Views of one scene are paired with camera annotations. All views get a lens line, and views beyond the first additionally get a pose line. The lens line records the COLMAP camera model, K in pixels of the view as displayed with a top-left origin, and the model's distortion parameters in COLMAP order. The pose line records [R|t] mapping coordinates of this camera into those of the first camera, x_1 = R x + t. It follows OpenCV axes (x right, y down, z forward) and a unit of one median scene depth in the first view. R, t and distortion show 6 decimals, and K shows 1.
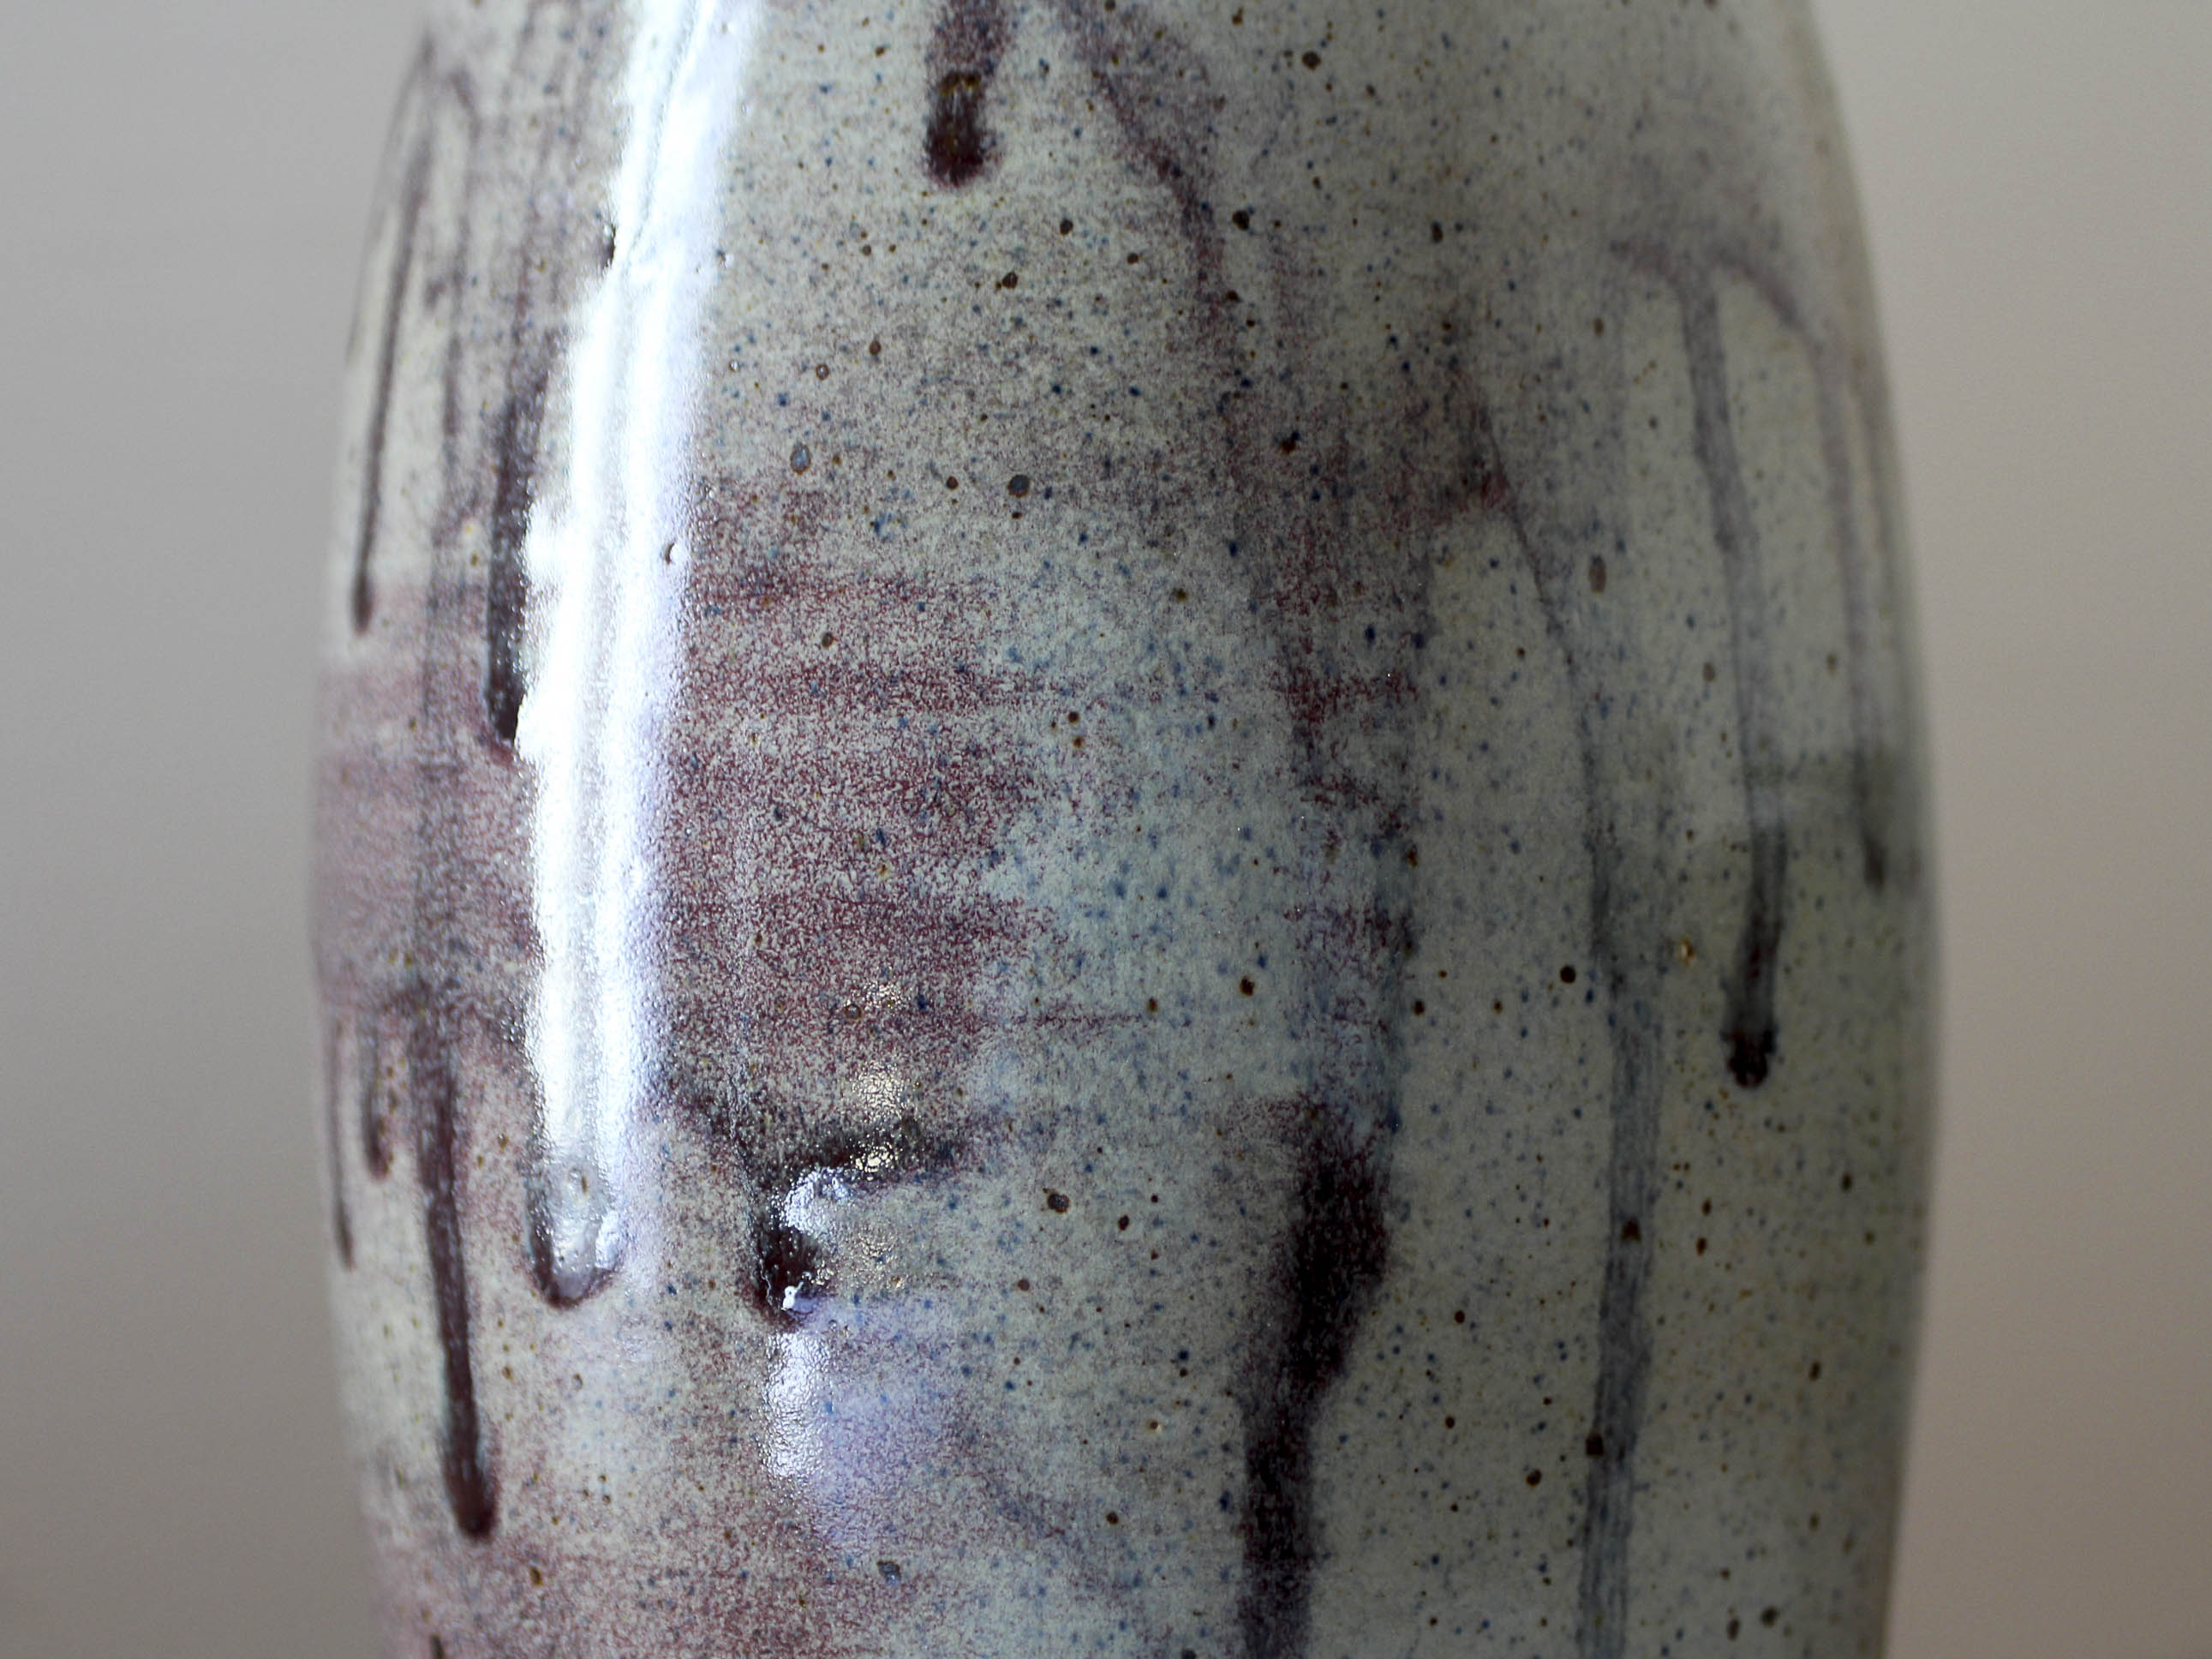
lens RADIAL K [[4177.6, 0, 999.7], [0, 4177.6, 822.6], [0, 0, 1]] dist [-0.059735, -0.059528]
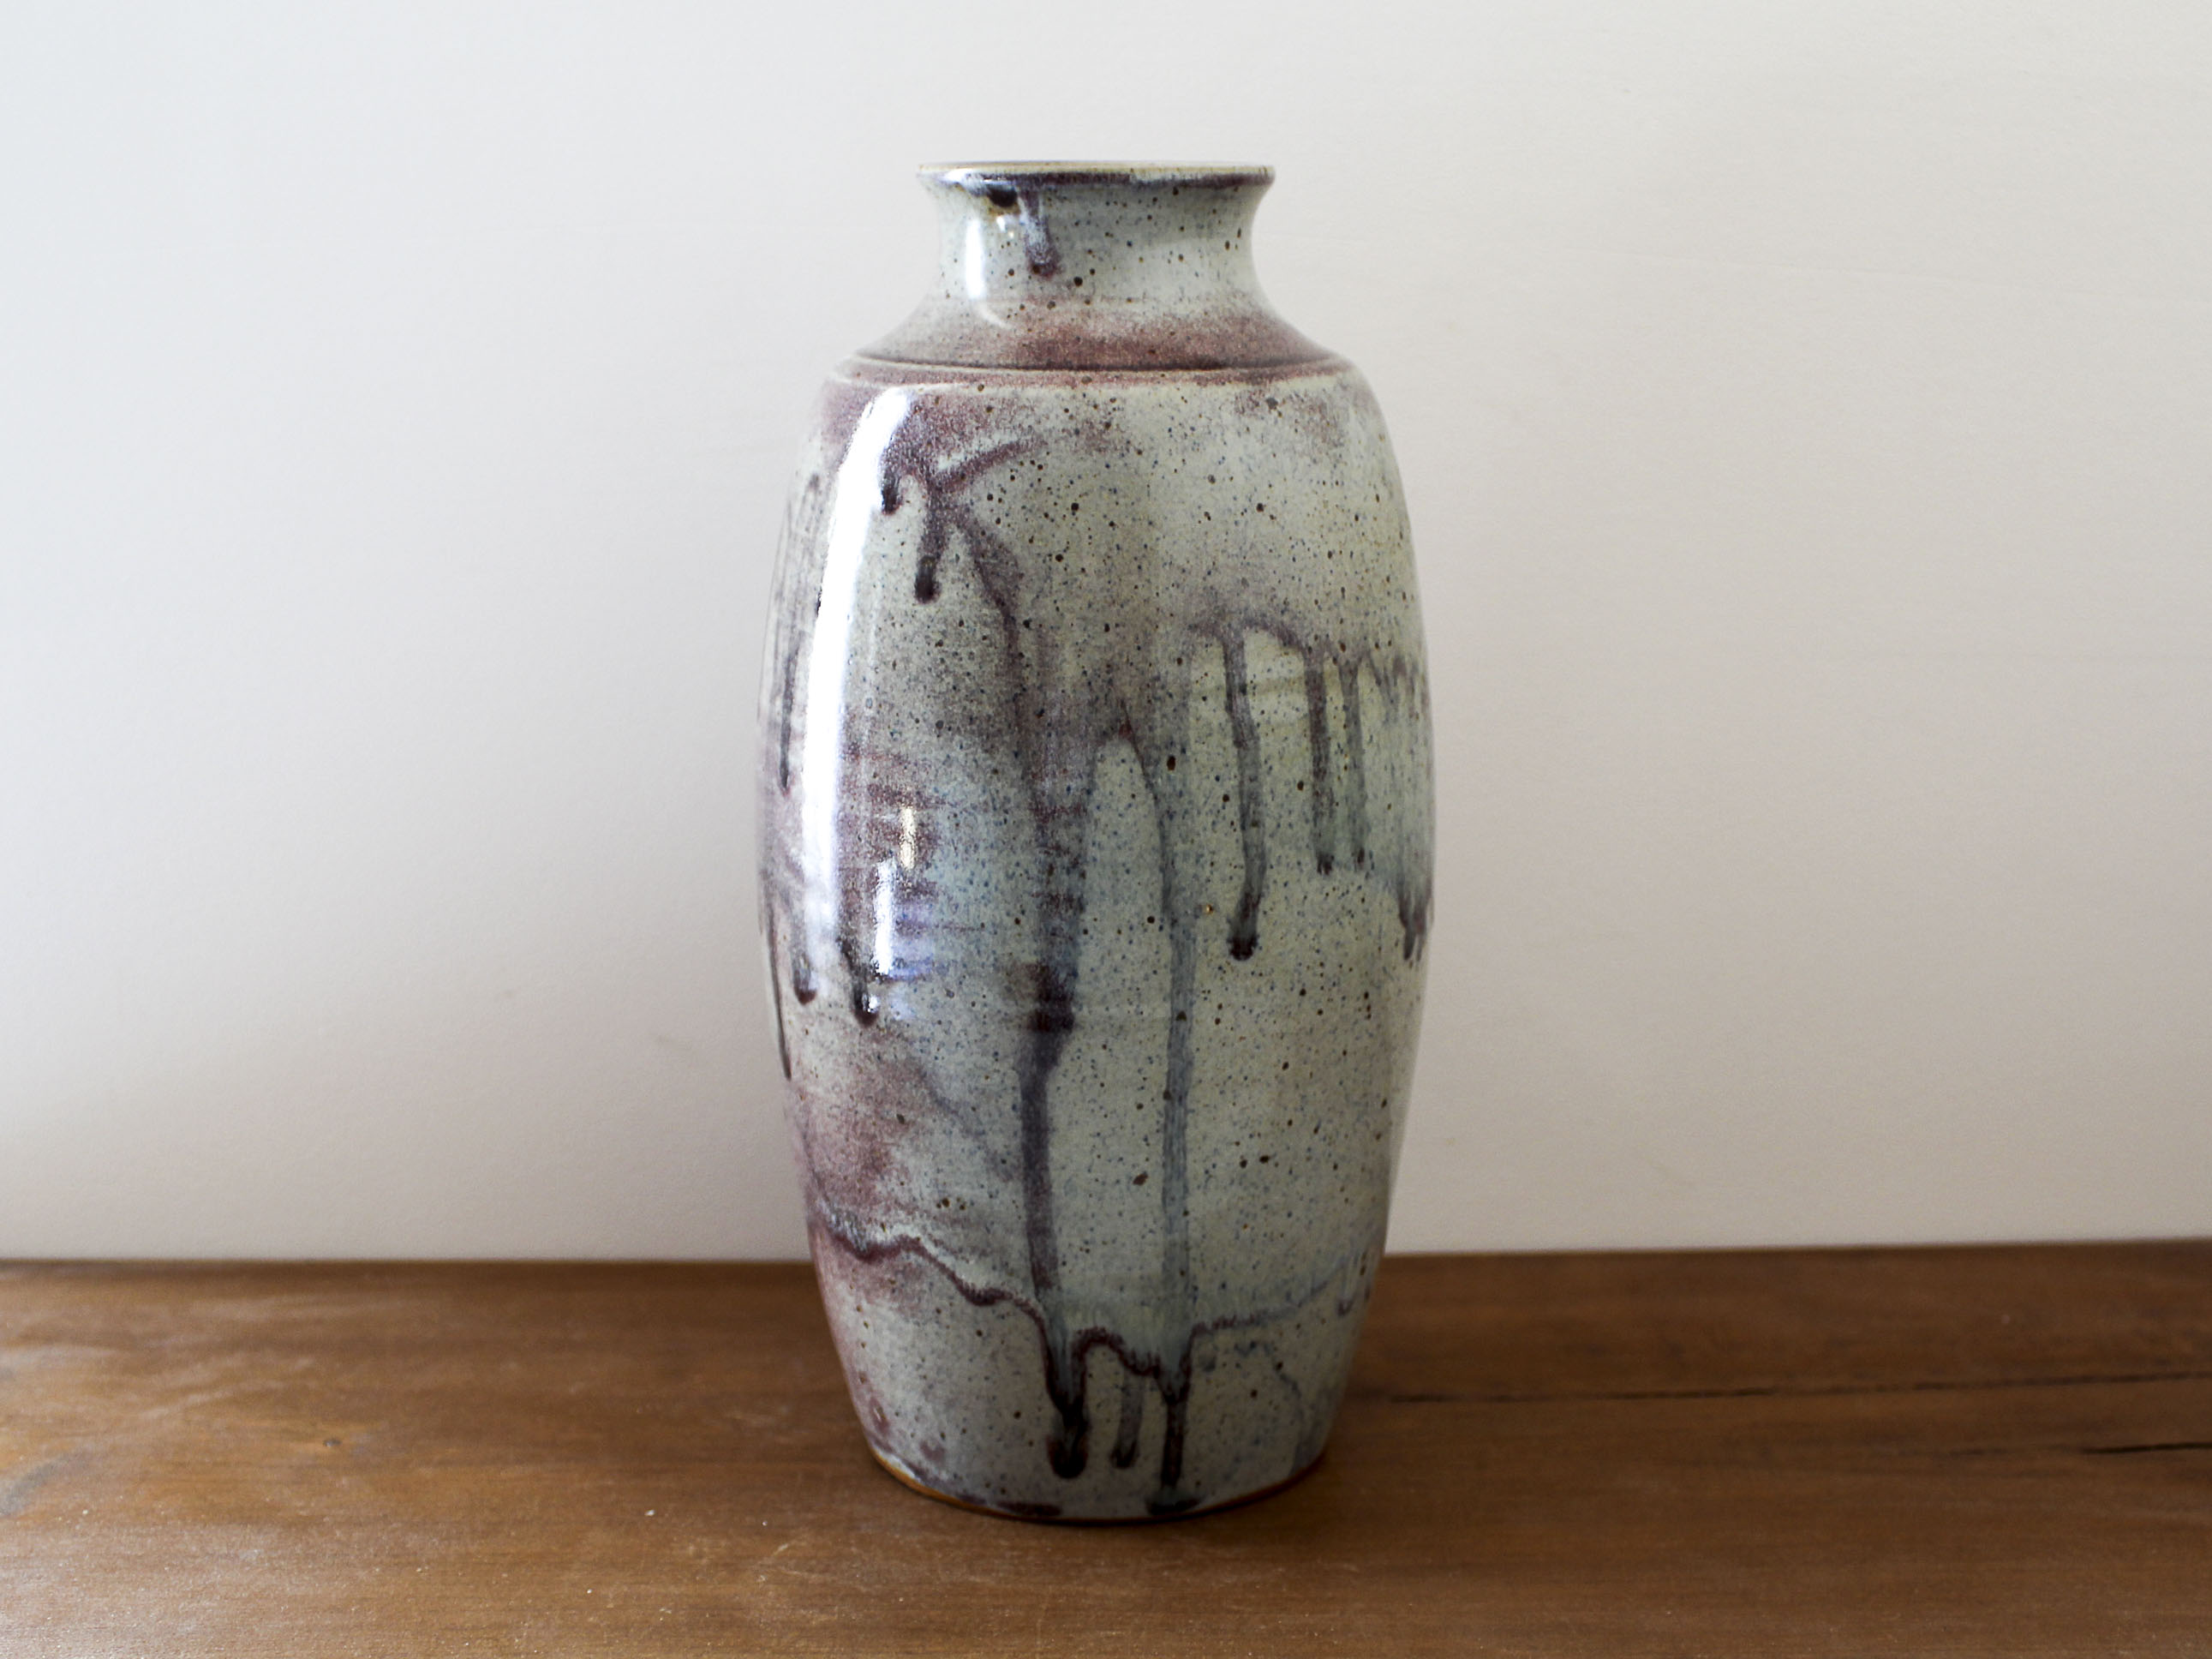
lens RADIAL K [[3119.7, 0, 1097.0], [0, 3119.7, 766.1], [0, 0, 1]] dist [-0.178205, 0.028713]
pose [[0.954284, 0.065933, -0.291539, 0.657970], [-0.009692, 0.981681, 0.190287, -0.420746], [0.298744, -0.178762, 0.937441, -0.785649]]
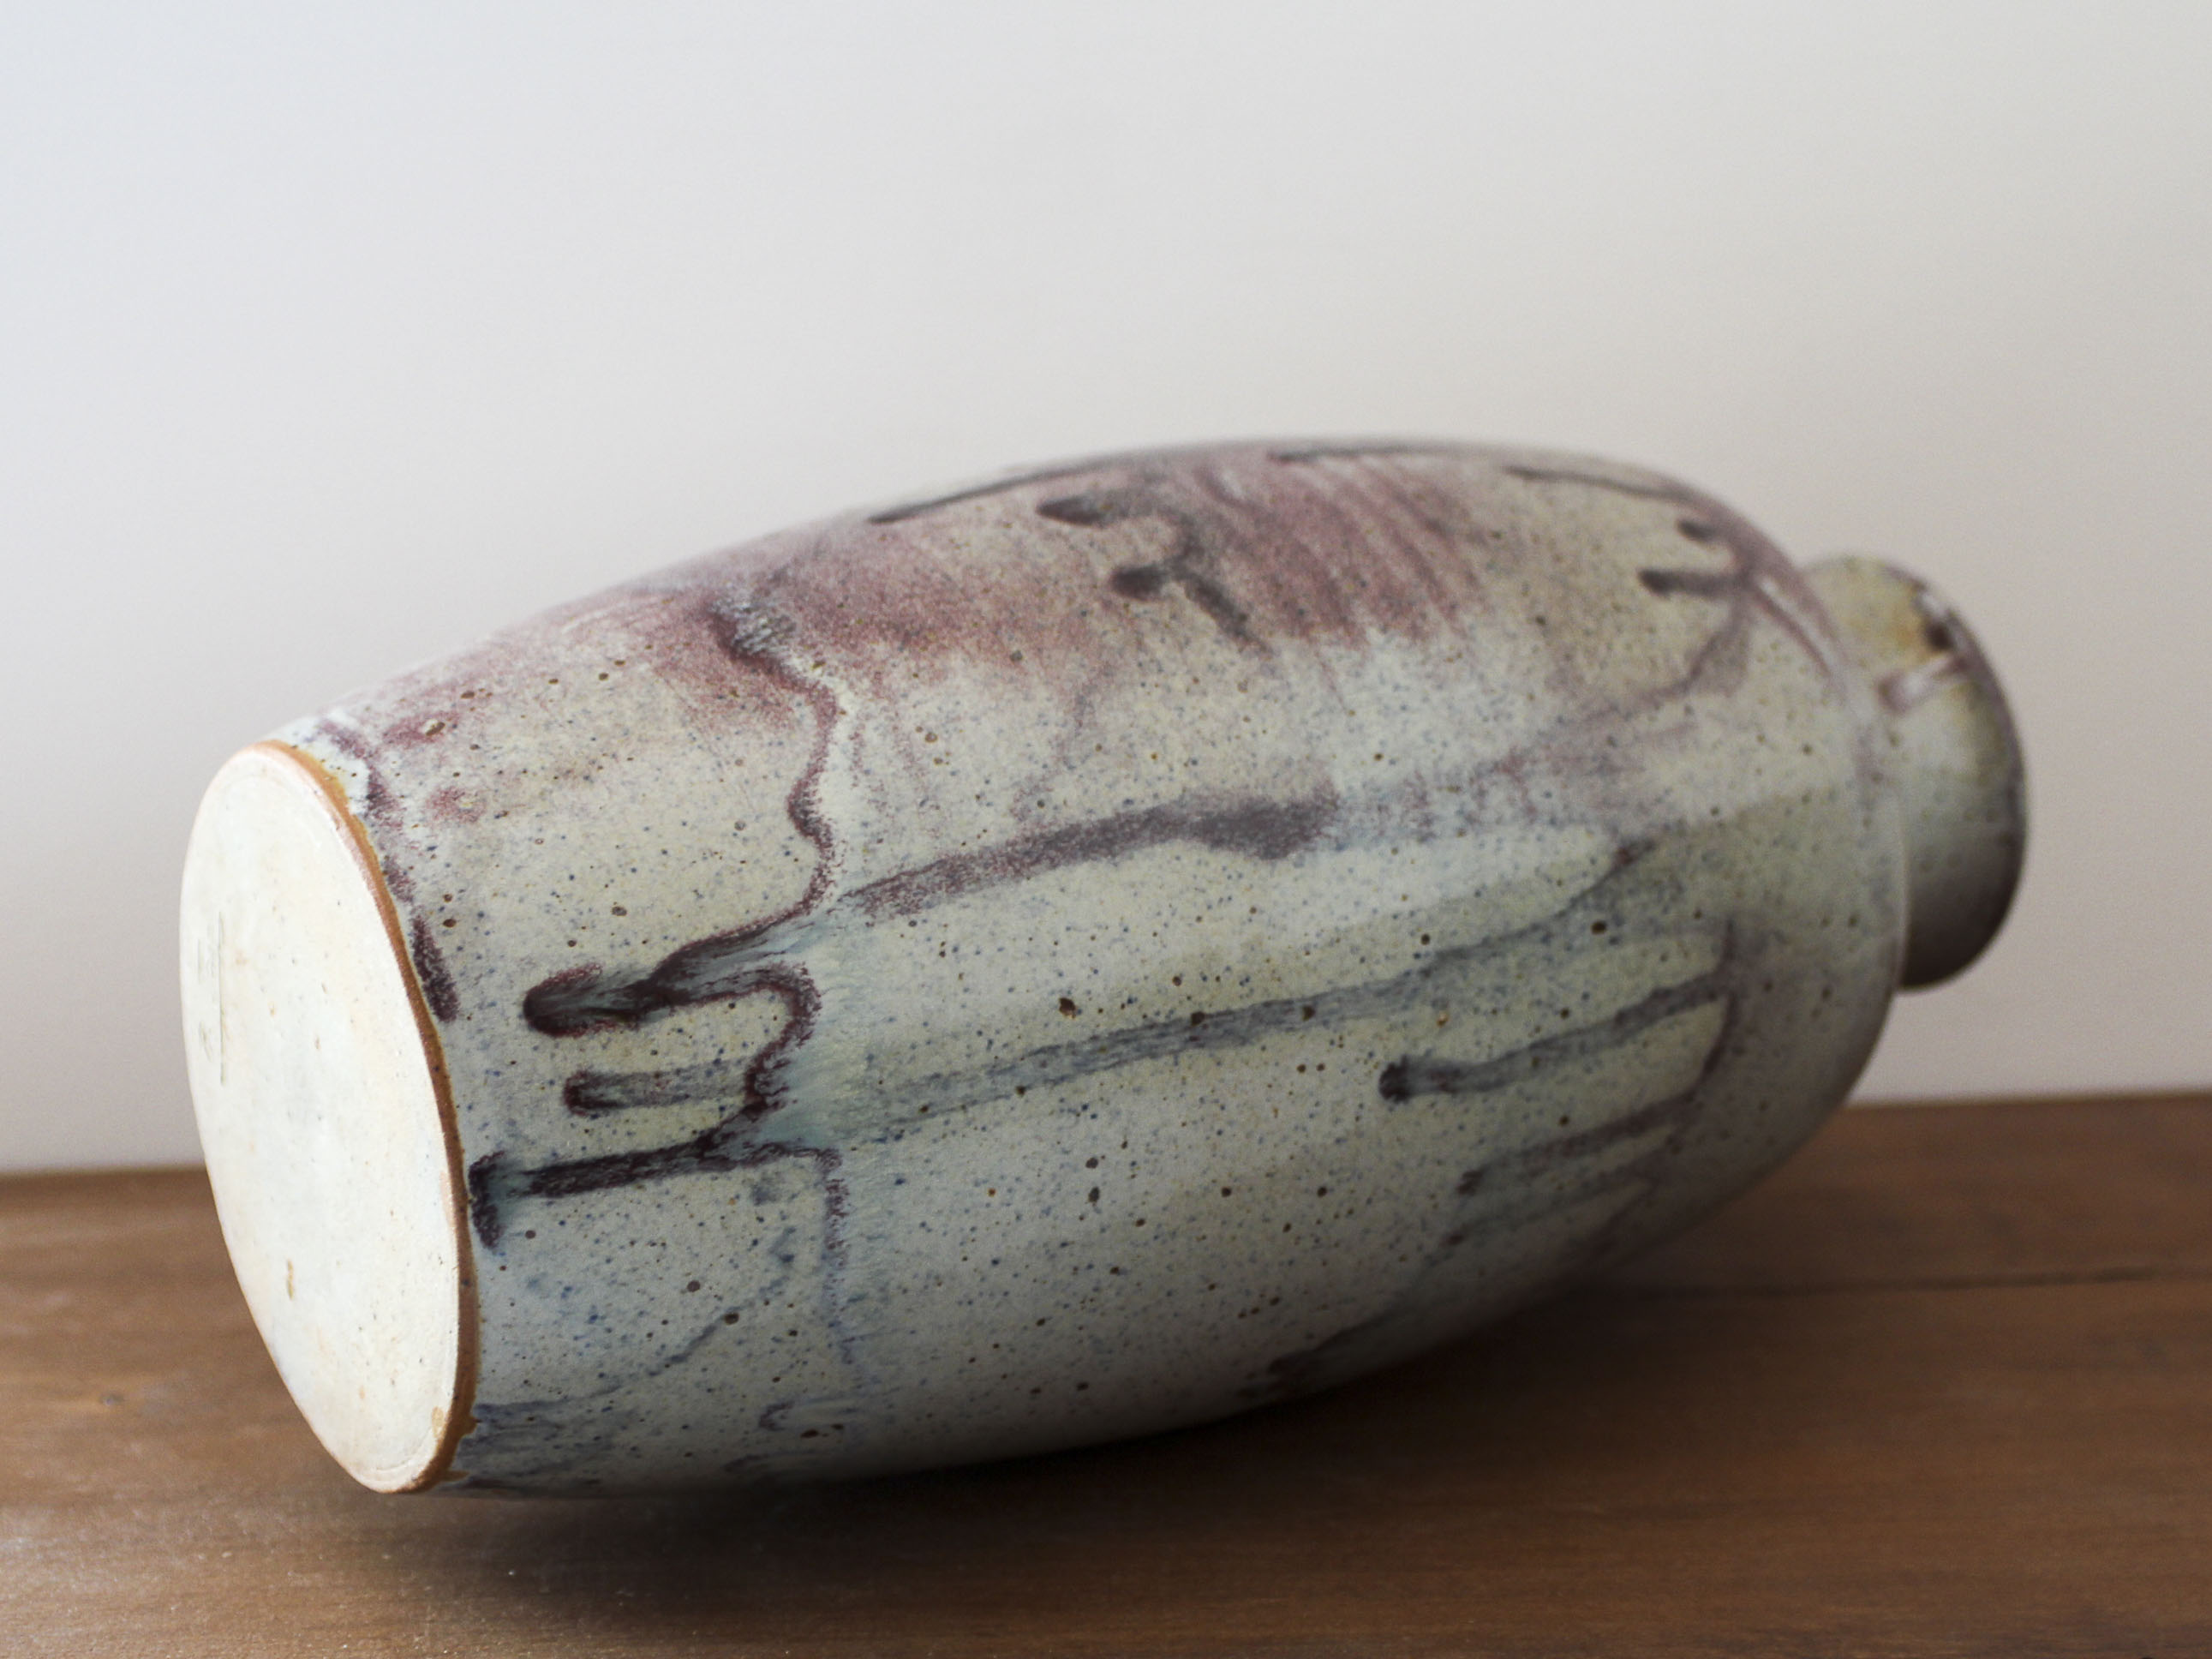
lens RADIAL K [[4177.6, 0, 999.7], [0, 4177.6, 822.6], [0, 0, 1]] dist [-0.059735, -0.059528]
pose [[0.343216, 0.882681, -0.321055, 0.612491], [-0.866195, 0.165279, -0.471581, 1.047237], [-0.363192, 0.439951, 0.821301, -0.444558]]
